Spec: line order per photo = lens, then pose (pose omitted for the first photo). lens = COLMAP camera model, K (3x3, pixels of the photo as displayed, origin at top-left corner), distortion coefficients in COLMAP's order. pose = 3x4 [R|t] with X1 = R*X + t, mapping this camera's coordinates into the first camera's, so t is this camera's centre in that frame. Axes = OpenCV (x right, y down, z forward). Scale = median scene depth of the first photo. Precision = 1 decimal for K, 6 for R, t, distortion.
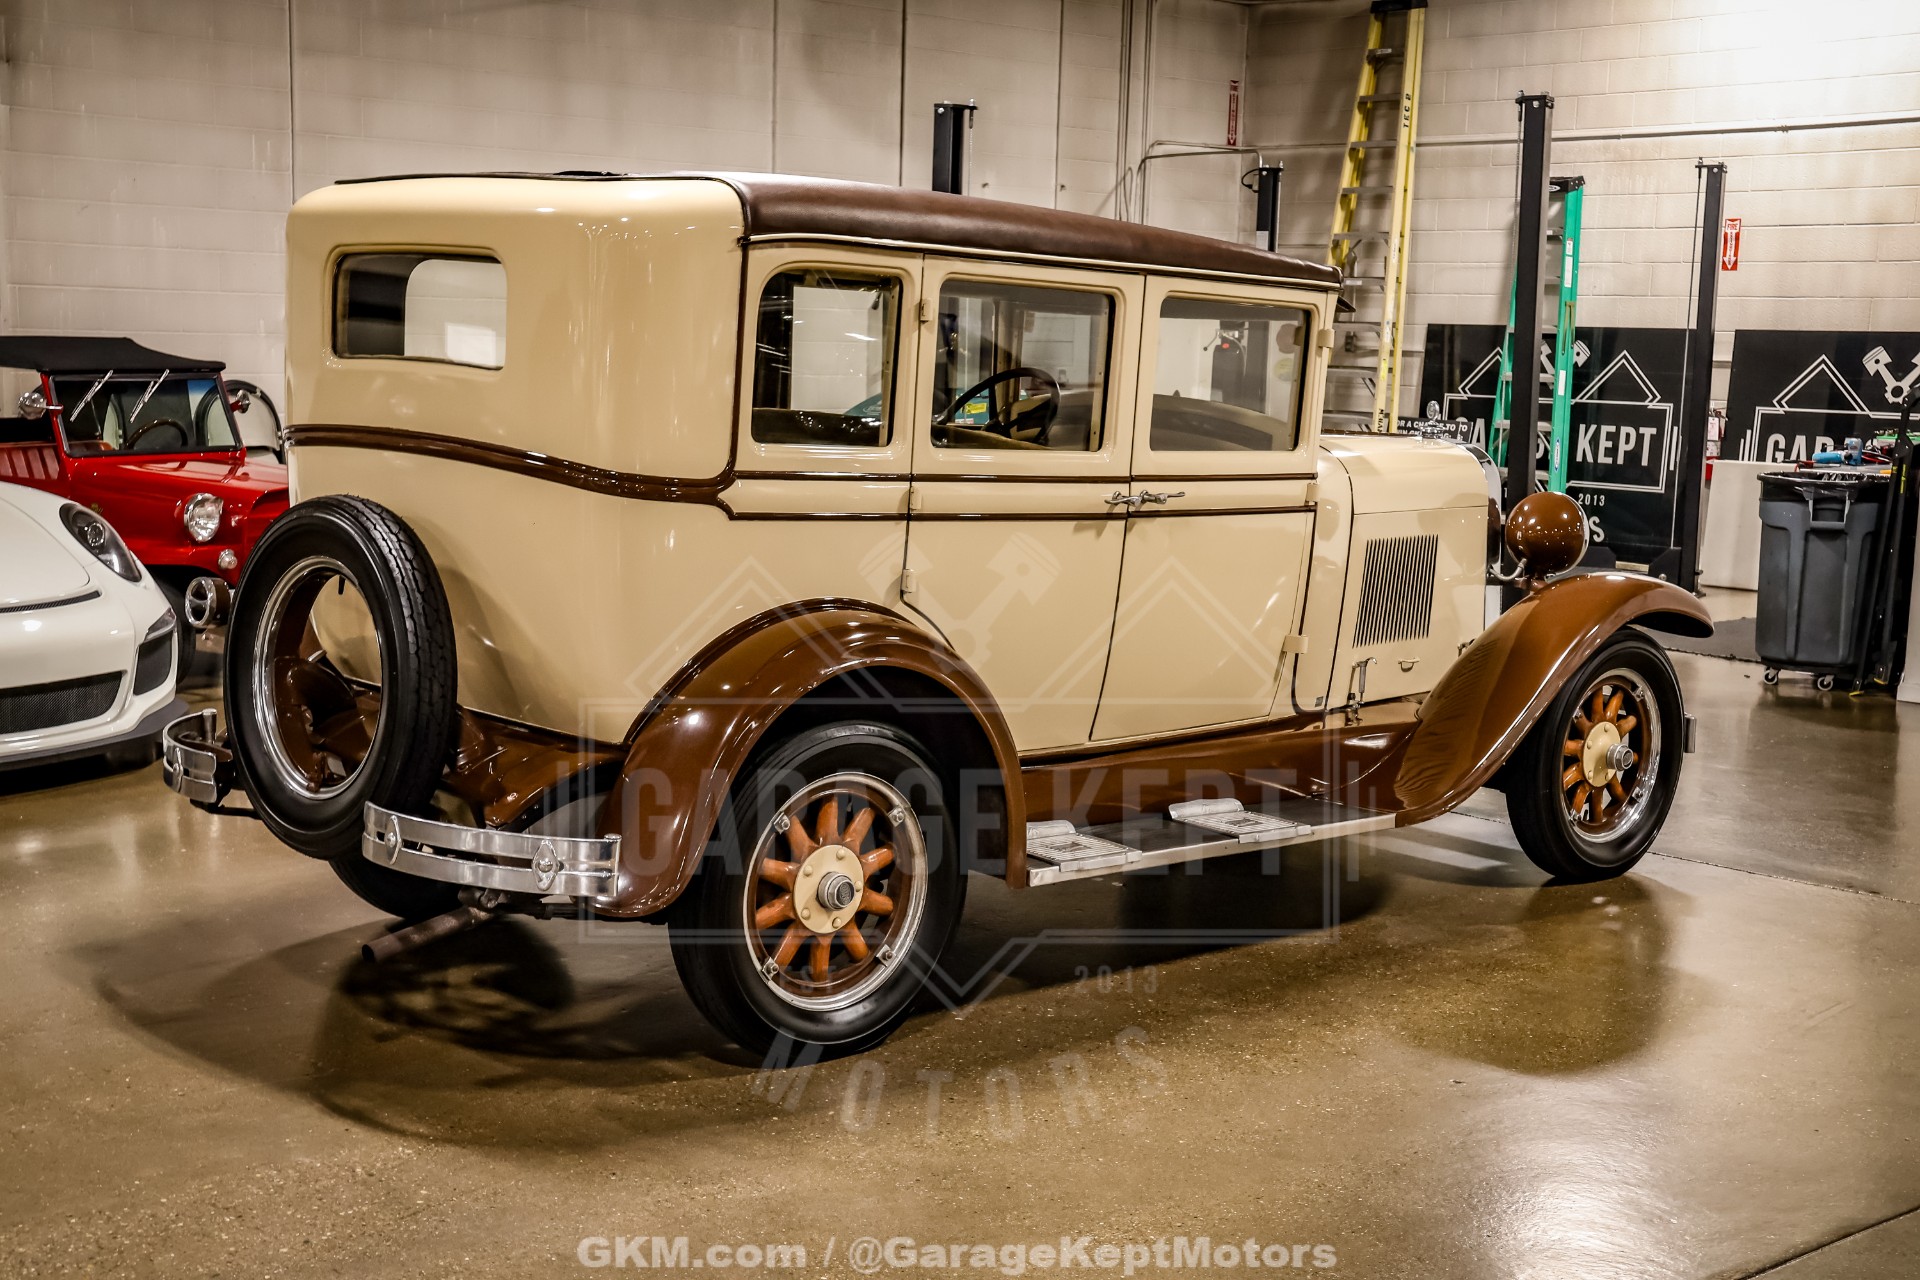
lens RADIAL K [[2503.1, 0, 948.7], [0, 2503.1, 644.9], [0, 0, 1]] dist [0.021747, 0.459032]
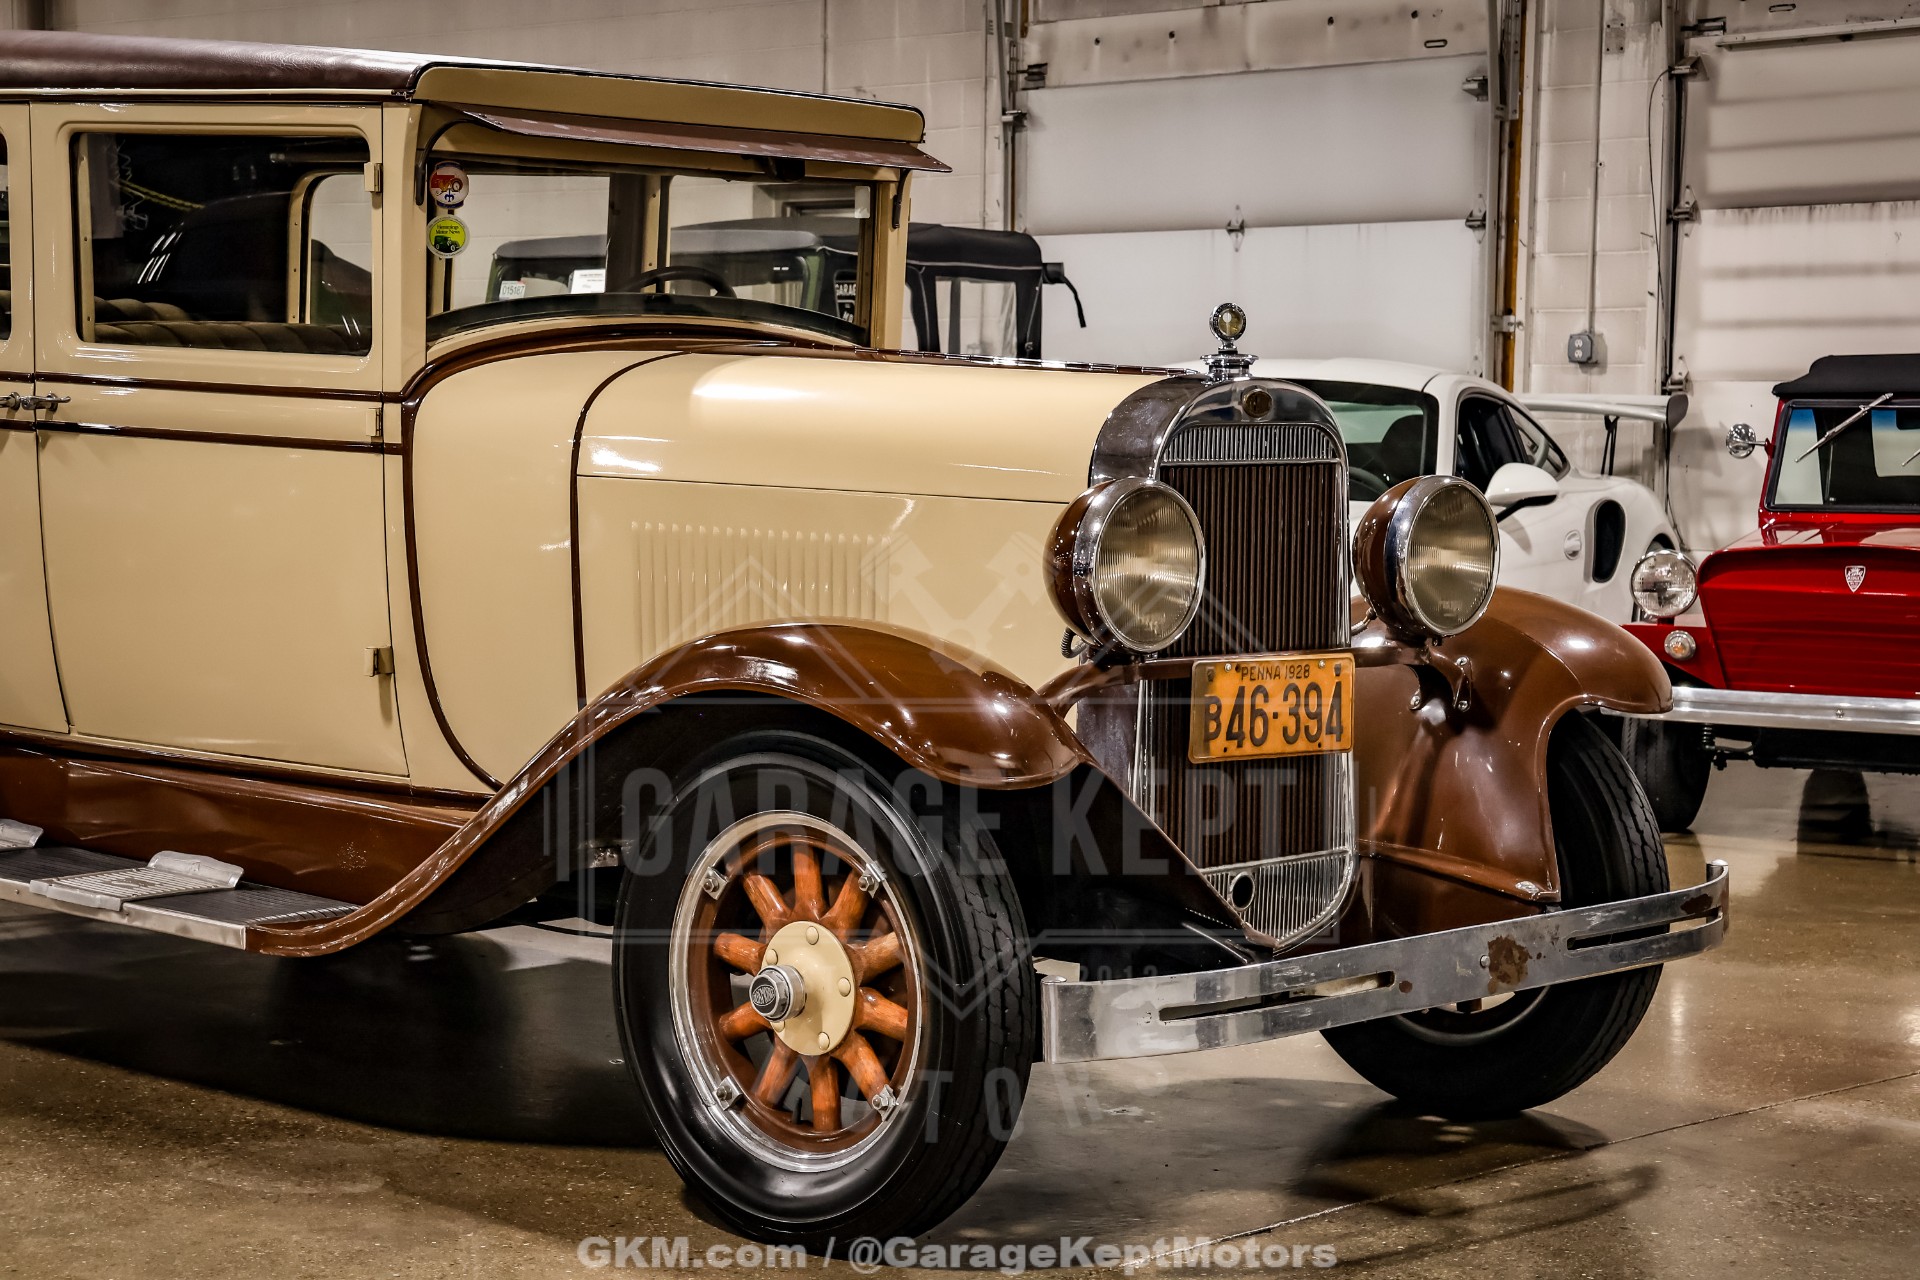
lens RADIAL K [[3631.1, 0, 945.5], [0, 3631.1, 644.7], [0, 0, 1]] dist [0.235394, 0.641027]
pose [[0.068717, 0.040907, -0.996797, 1.176093], [-0.143082, 0.989234, 0.030733, -0.058721], [0.987322, 0.140512, 0.073831, 1.173641]]
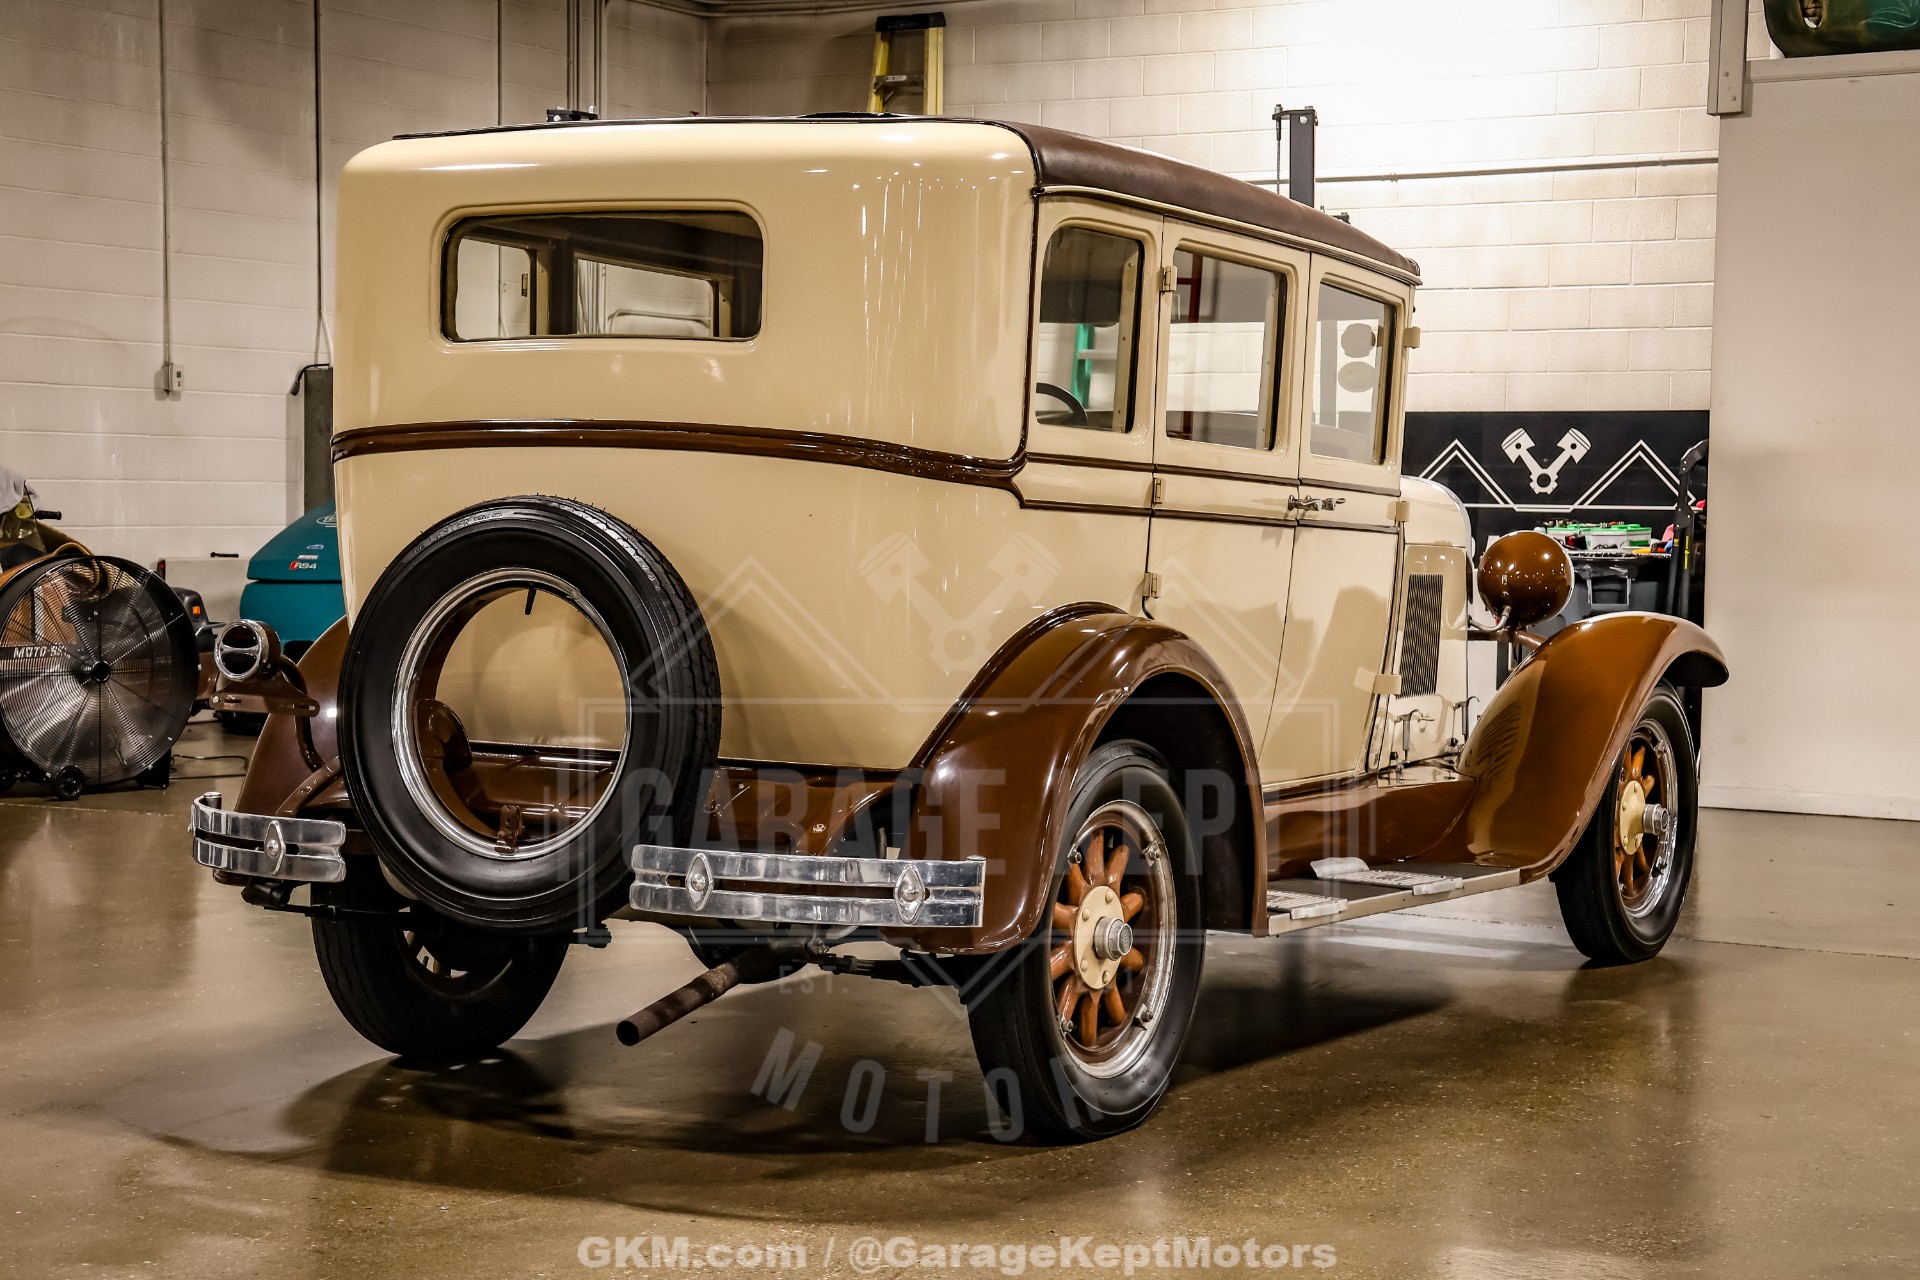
lens RADIAL K [[3420.8, 0, 945.2], [0, 3420.8, 643.8], [0, 0, 1]] dist [0.203990, 0.197499]
pose [[0.955969, -0.027979, 0.292130, -0.394248], [0.051157, 0.996091, -0.072006, 0.070173], [-0.288973, 0.083780, 0.953664, -0.114246]]
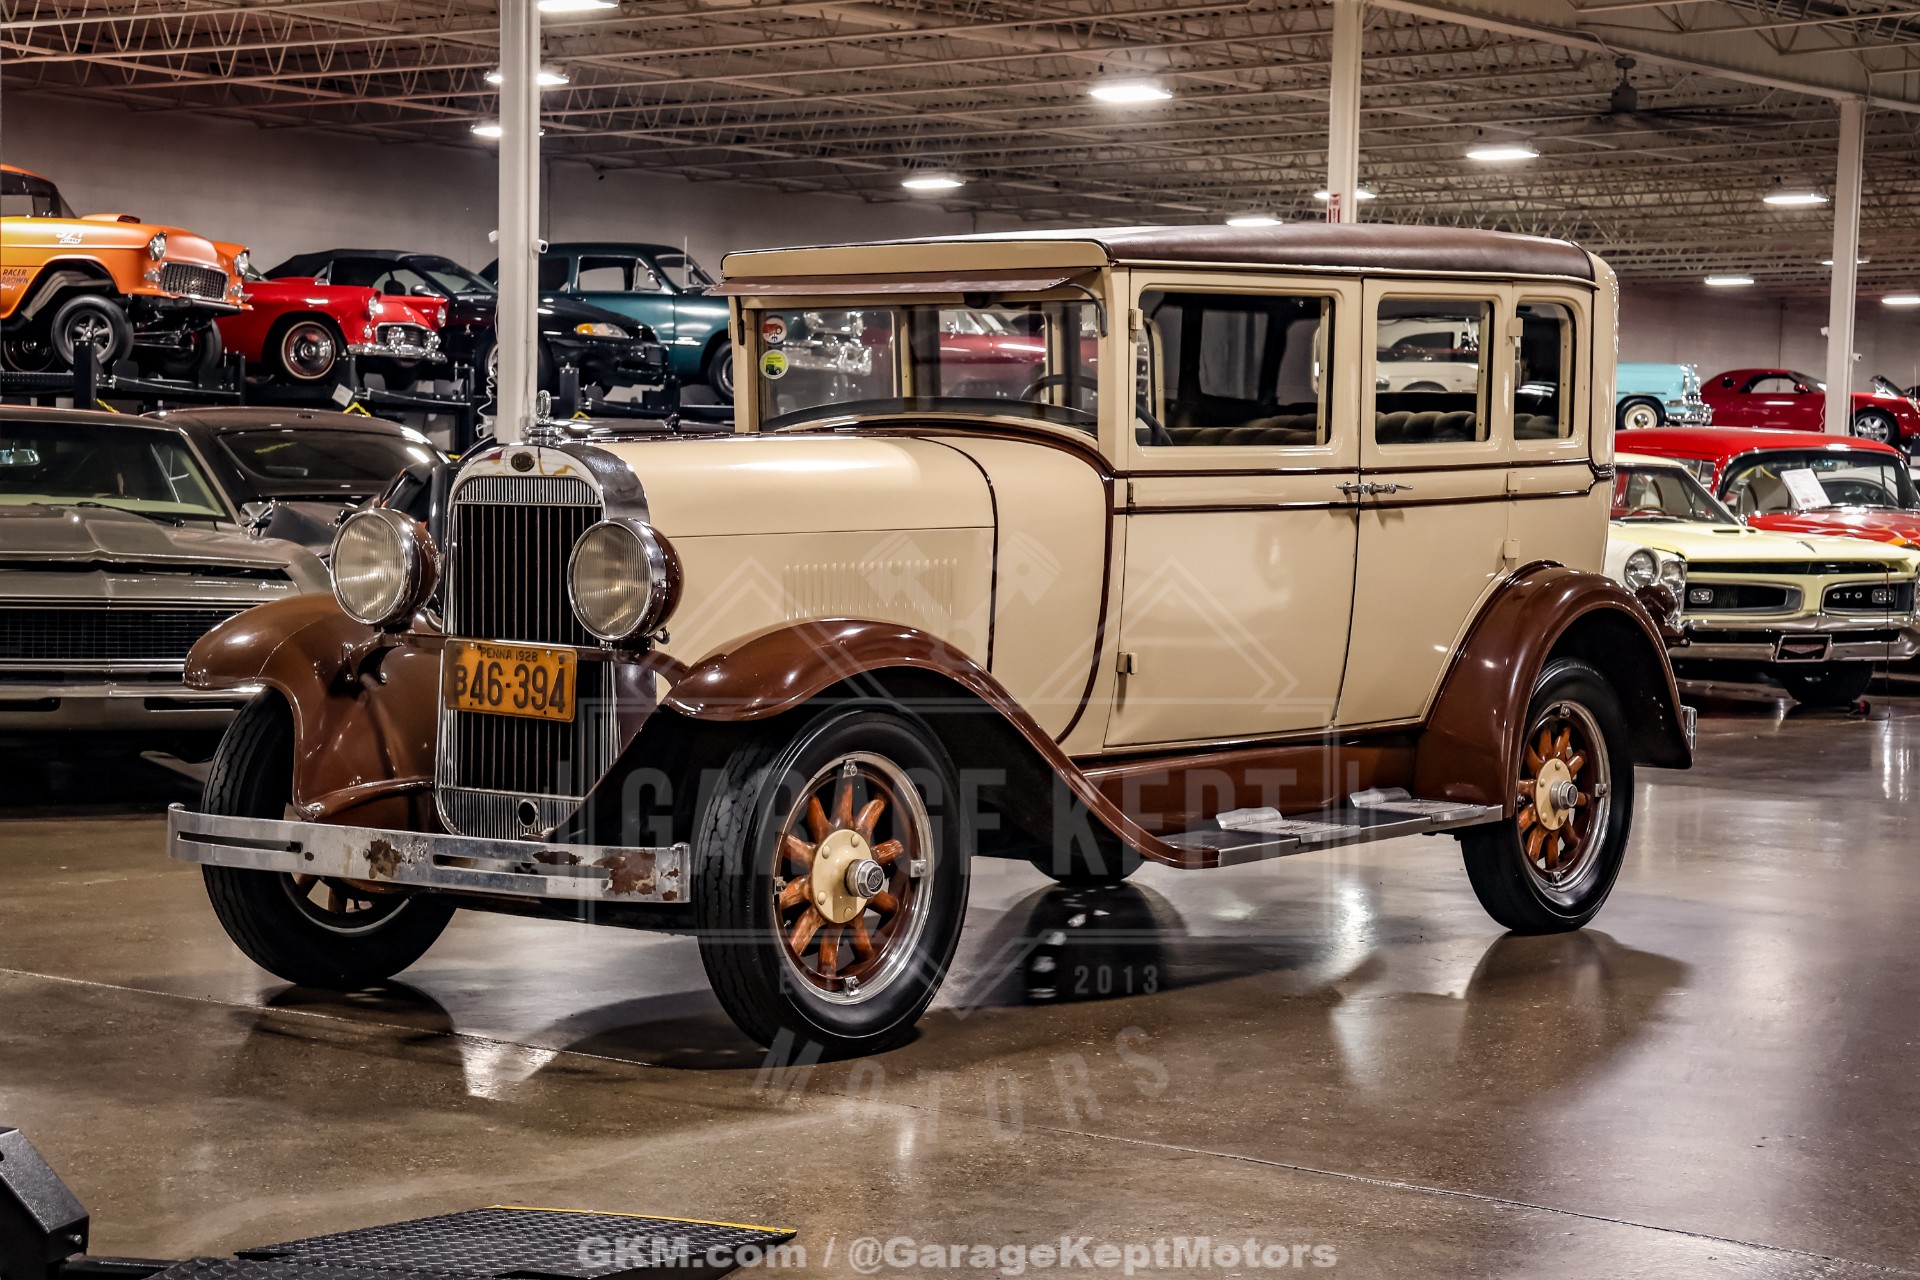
lens RADIAL K [[3585.9, 0, 960.0], [0, 3585.9, 640.0], [0, 0, 1]] dist [0.218120, 0.352676]
pose [[-0.985508, -0.040211, -0.164797, 0.313791], [-0.068696, 0.982876, 0.170986, -0.268311], [0.155099, 0.179829, -0.971394, 2.582405]]
